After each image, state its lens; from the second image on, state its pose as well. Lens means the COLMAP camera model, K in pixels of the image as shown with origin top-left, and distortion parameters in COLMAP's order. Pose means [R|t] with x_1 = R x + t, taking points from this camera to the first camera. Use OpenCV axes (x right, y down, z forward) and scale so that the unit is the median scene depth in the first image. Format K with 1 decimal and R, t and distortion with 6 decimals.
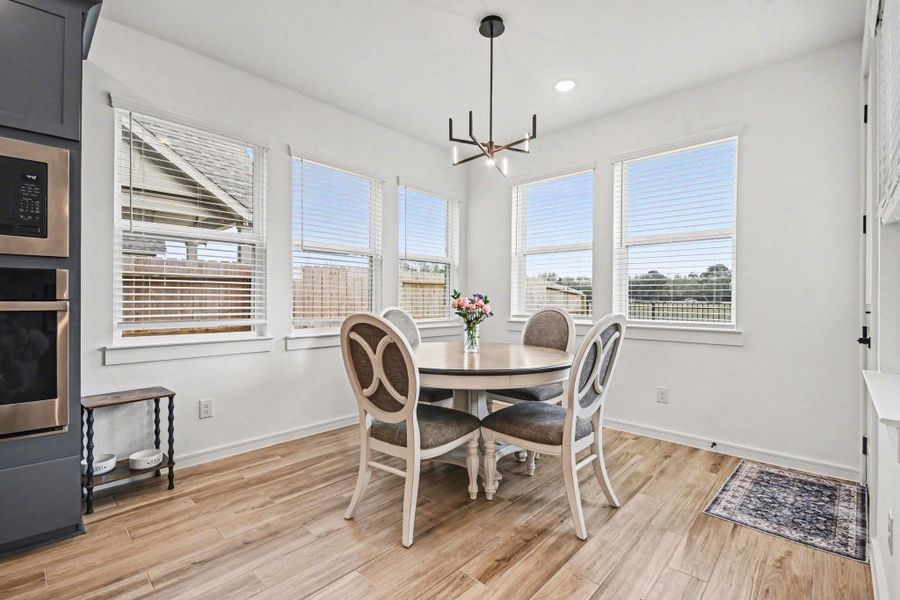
lens RADIAL K [[403.1, 0, 441.4], [0, 403.1, 300.7], [0, 0, 1]] dist [0.001347, -0.001086]
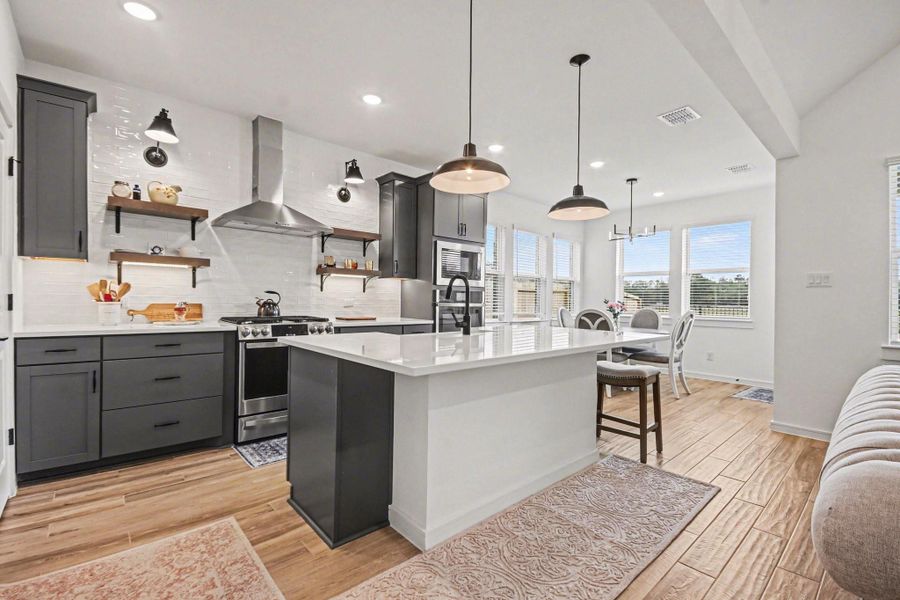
lens RADIAL K [[403.1, 0, 453.3], [0, 403.1, 300.7], [0, 0, 1]] dist [0.001347, -0.001086]
pose [[0.998343, 0.008771, -0.056865, -0.797757], [-0.009103, 0.999943, -0.005584, 0.001141], [0.056812, 0.006092, 0.998366, -1.394046]]
